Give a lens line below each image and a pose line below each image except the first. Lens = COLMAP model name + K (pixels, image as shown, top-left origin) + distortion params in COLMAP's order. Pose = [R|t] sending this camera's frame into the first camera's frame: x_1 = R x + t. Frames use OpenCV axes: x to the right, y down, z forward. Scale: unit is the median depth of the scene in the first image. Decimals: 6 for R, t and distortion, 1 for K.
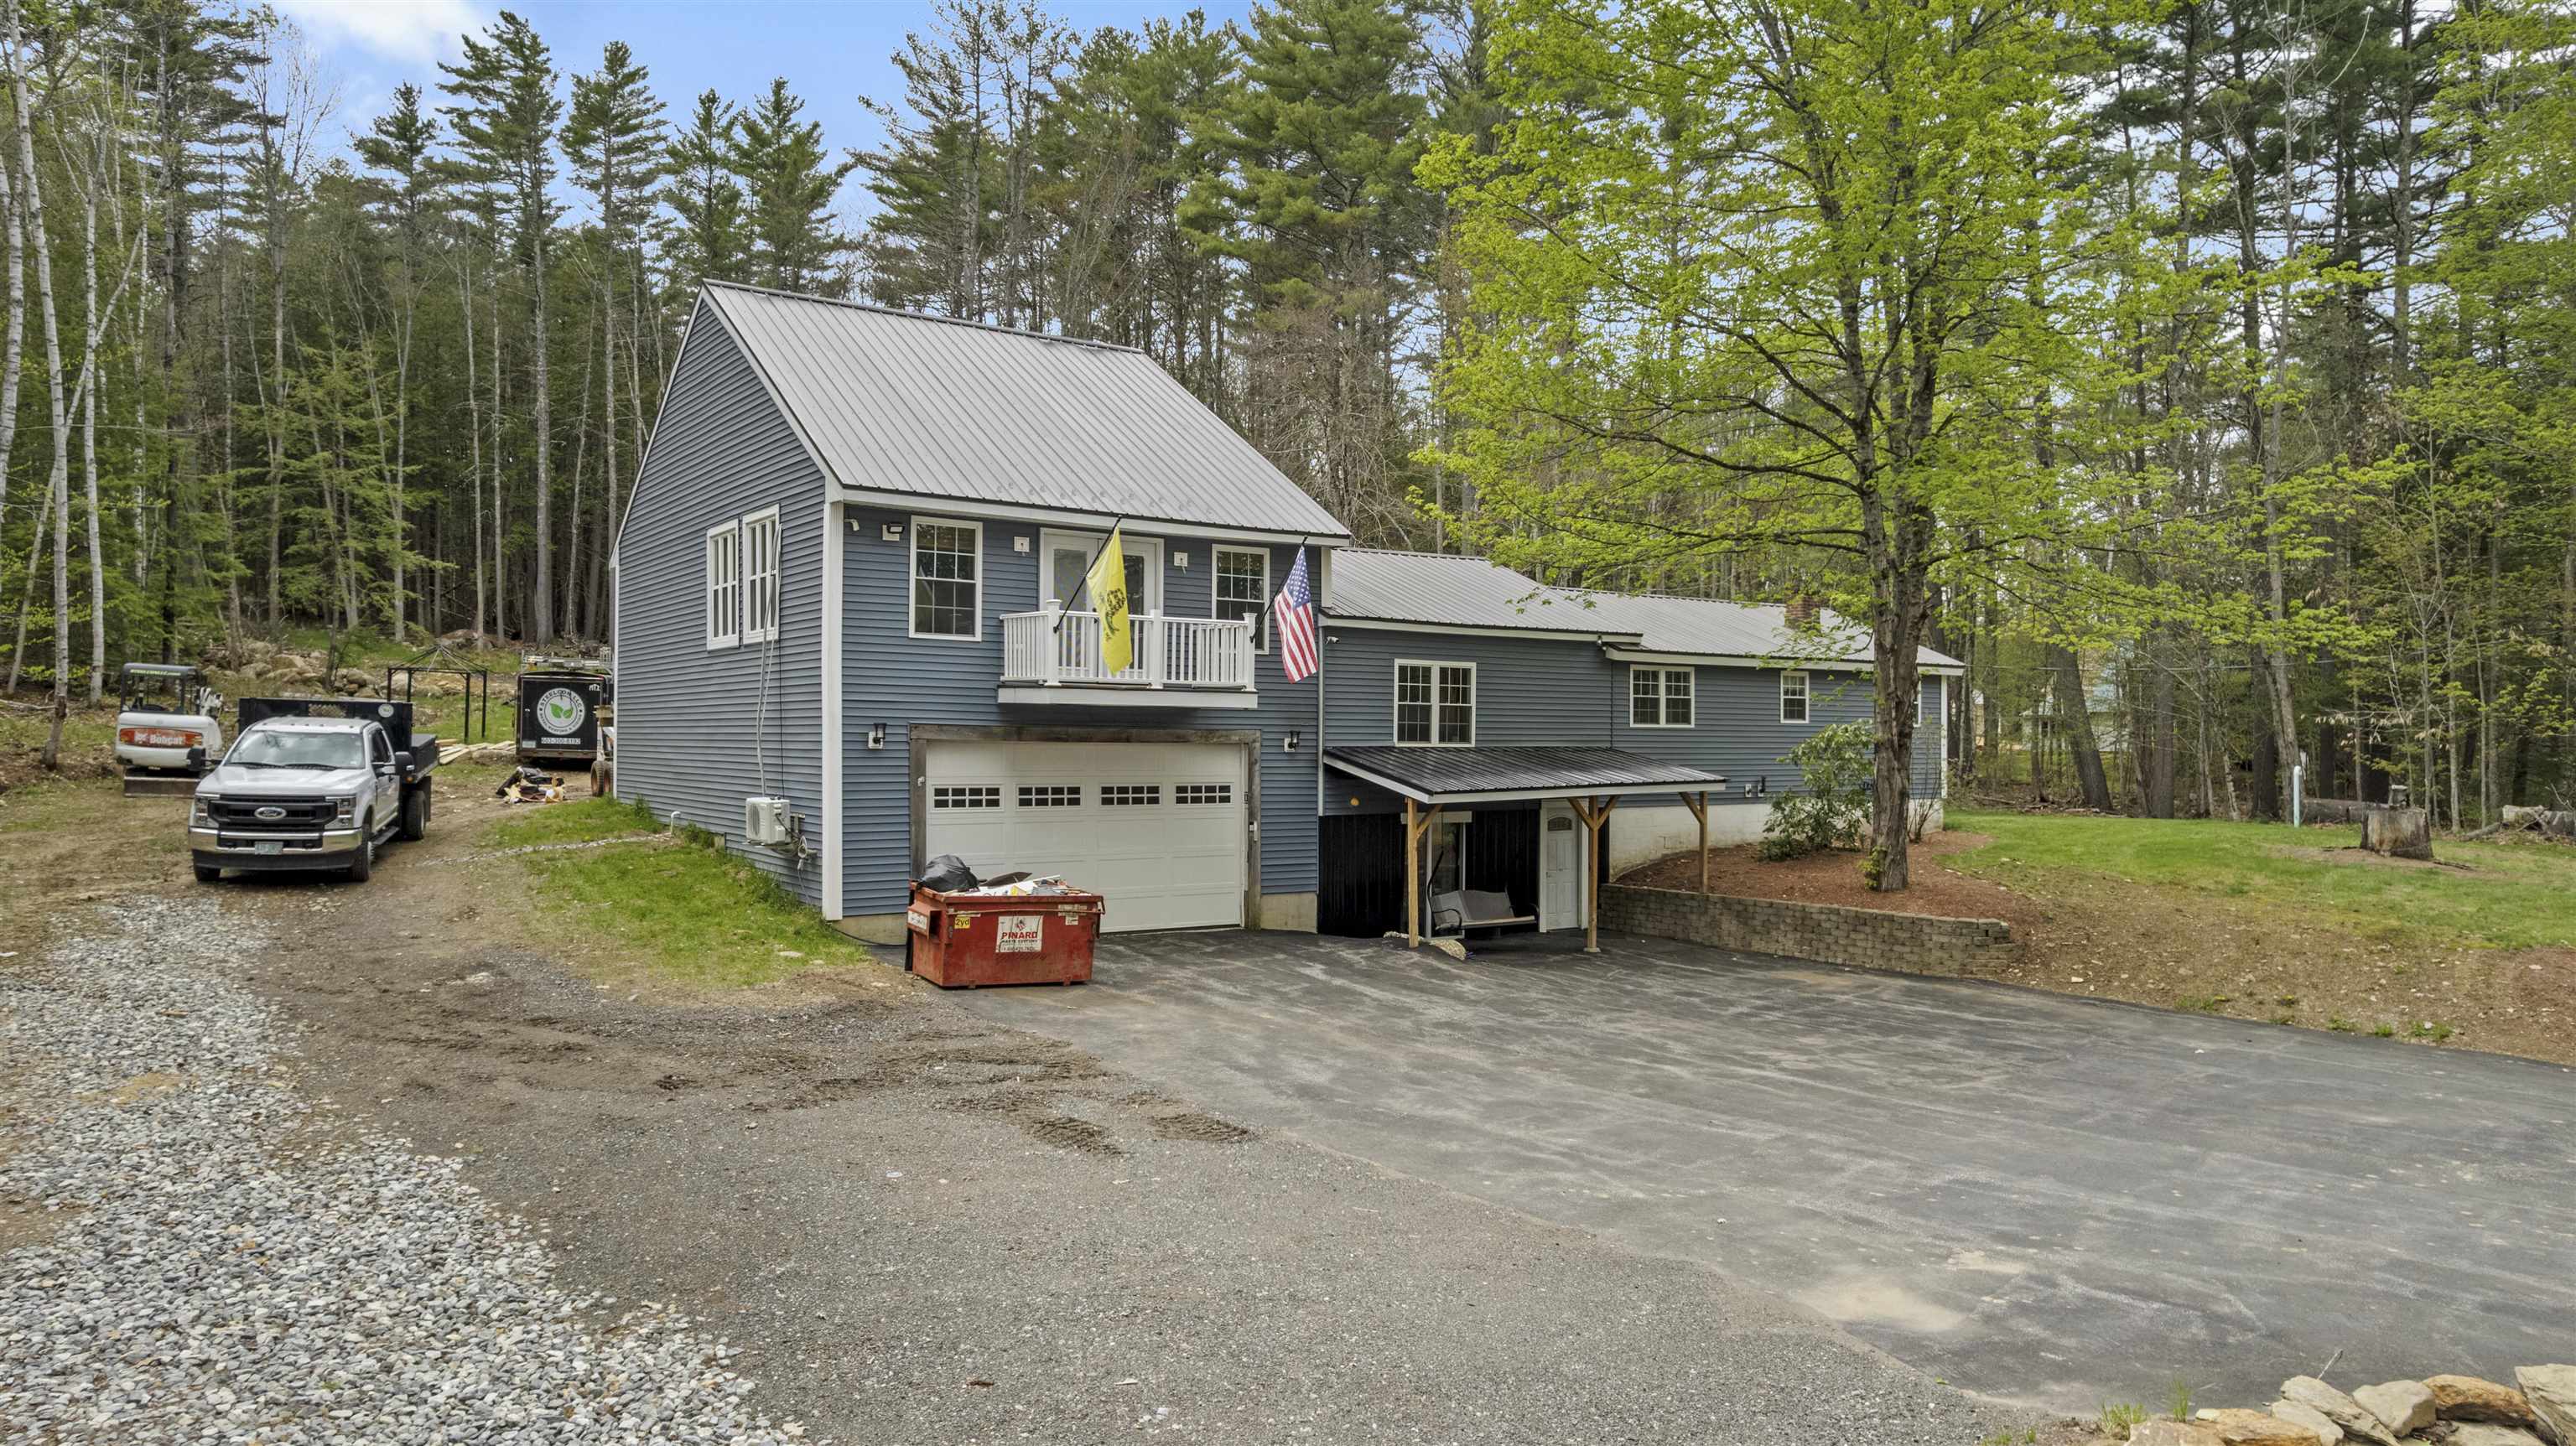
lens RADIAL K [[1641.6, 0, 1288.0], [0, 1641.6, 723.0], [0, 0, 1]] dist [-0.075479, 0.066131]
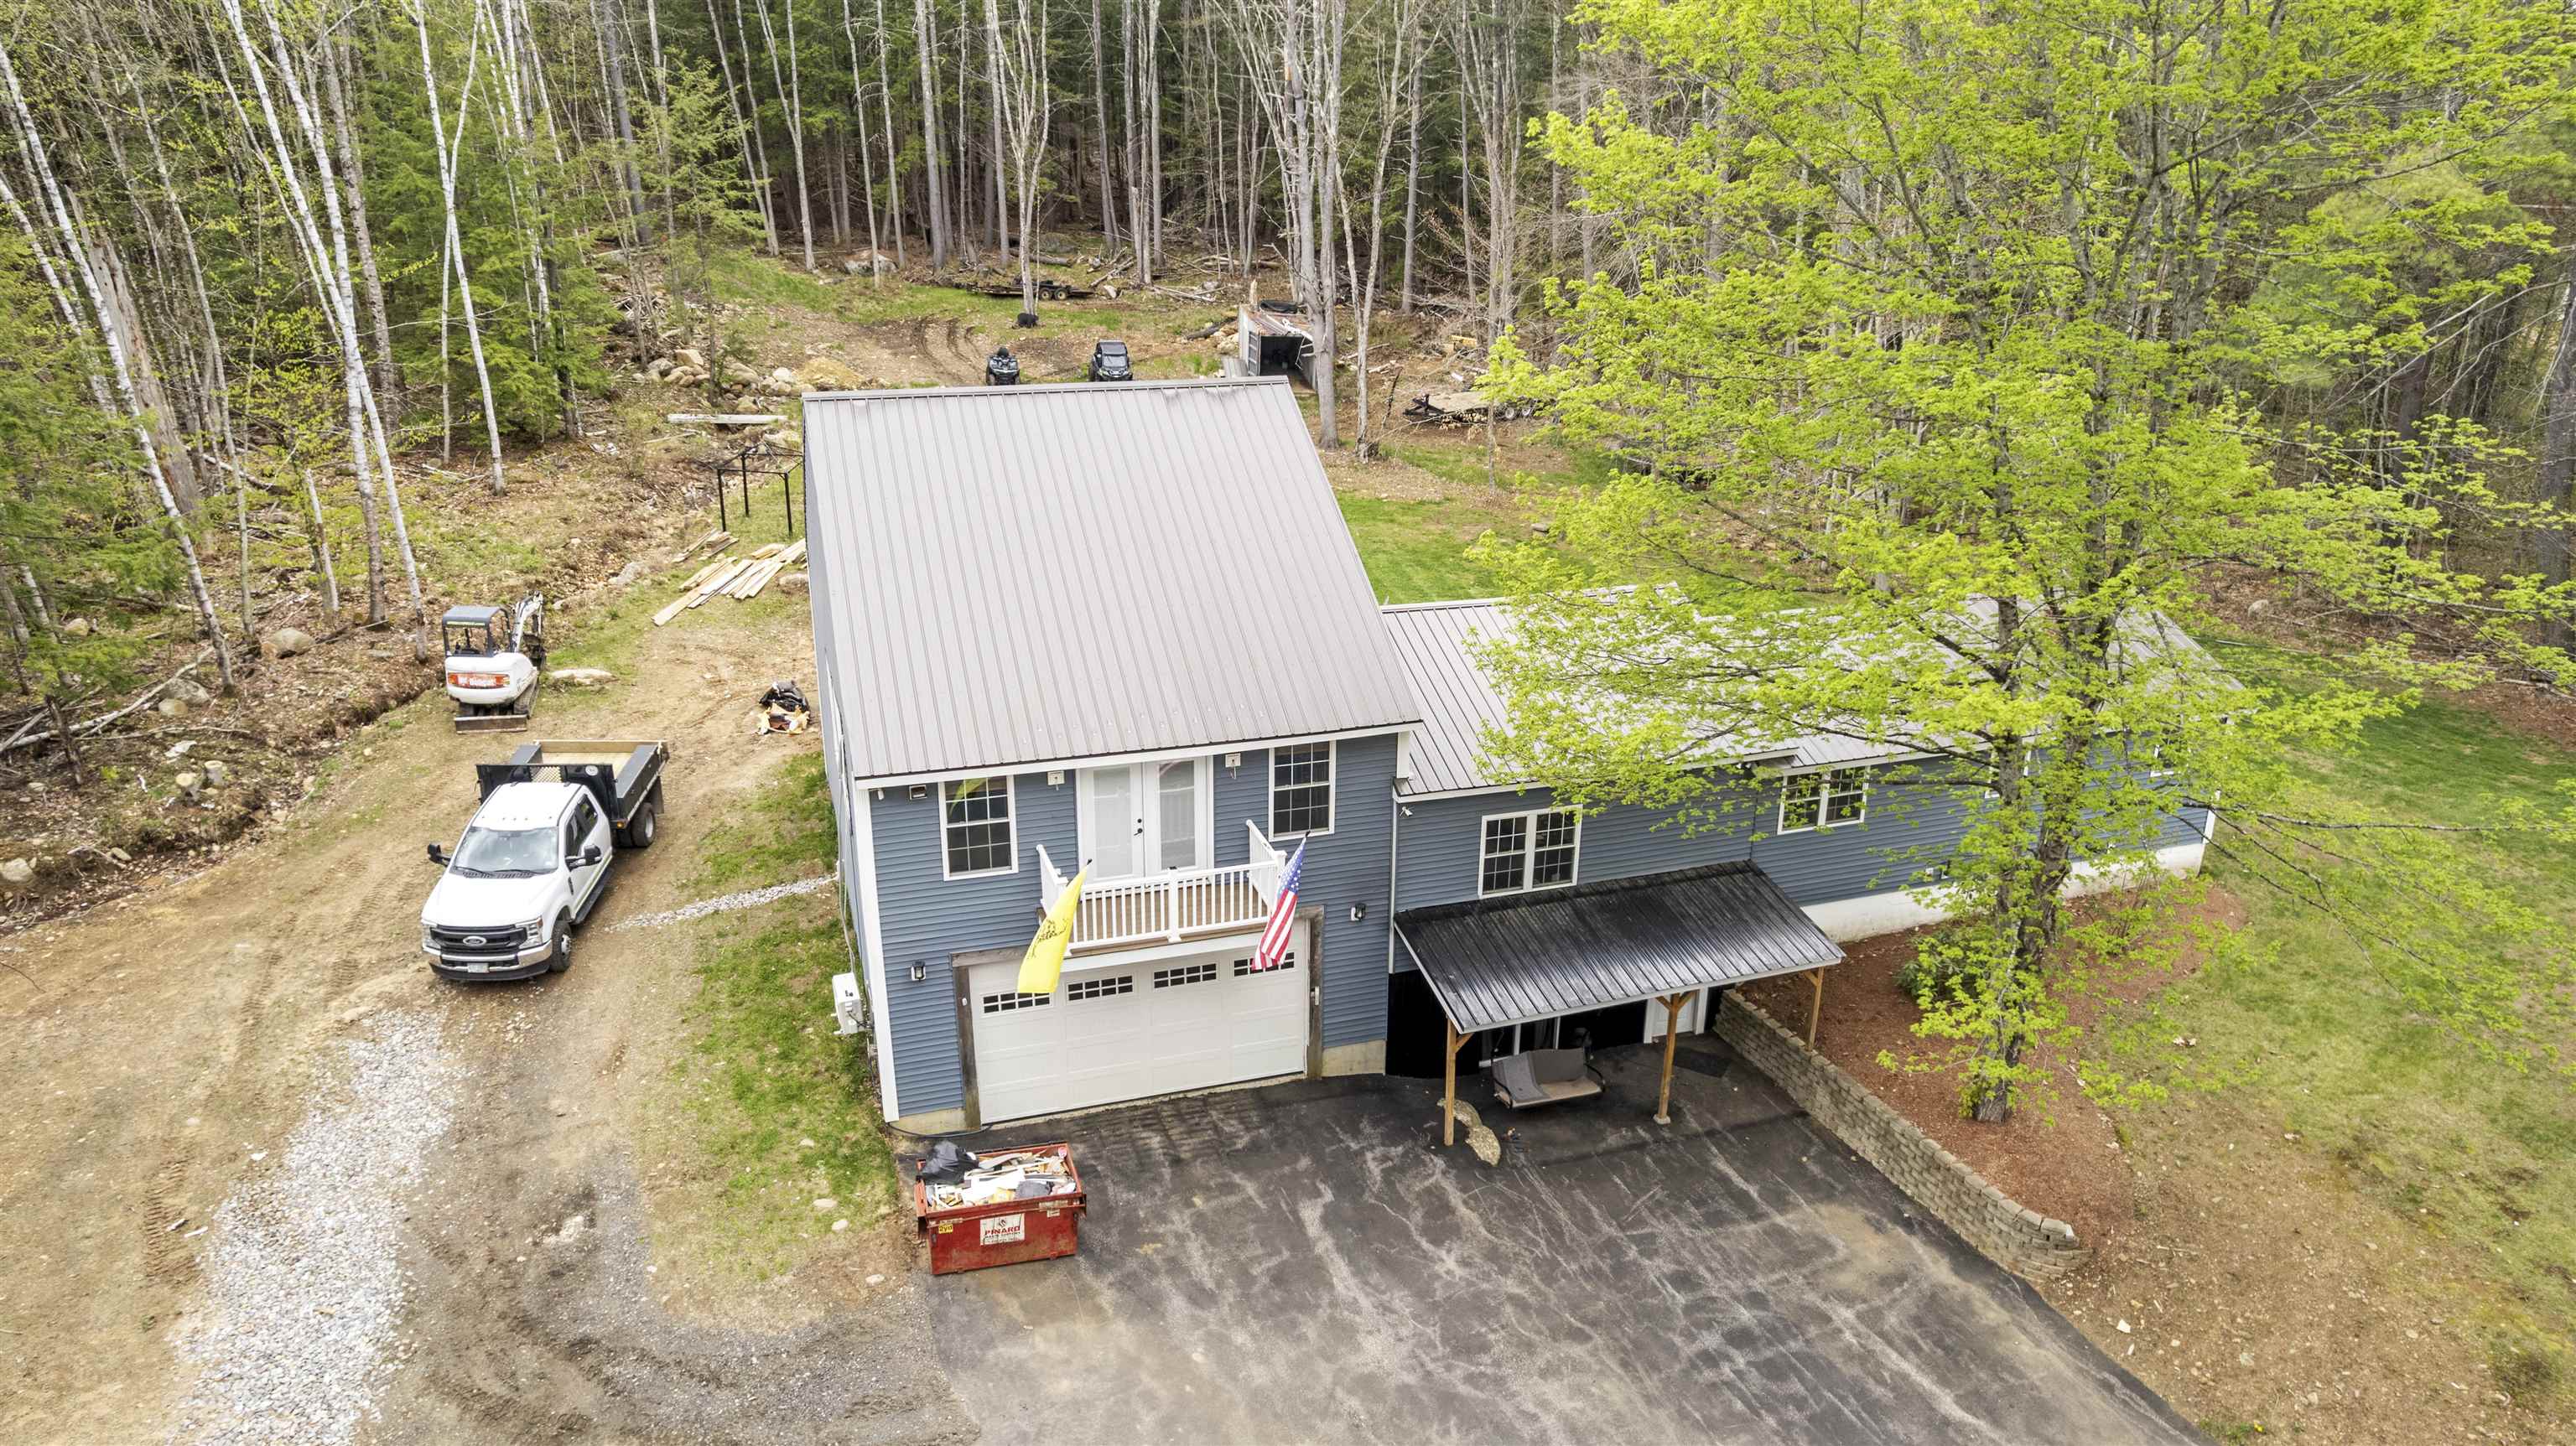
lens RADIAL K [[1641.6, 0, 1288.0], [0, 1641.6, 723.0], [0, 0, 1]] dist [-0.075479, 0.066131]
pose [[0.958232, 0.092772, -0.270525, 0.231519], [0.002115, 0.943600, 0.331082, -0.448898], [0.285983, -0.317825, 0.903992, 0.129456]]
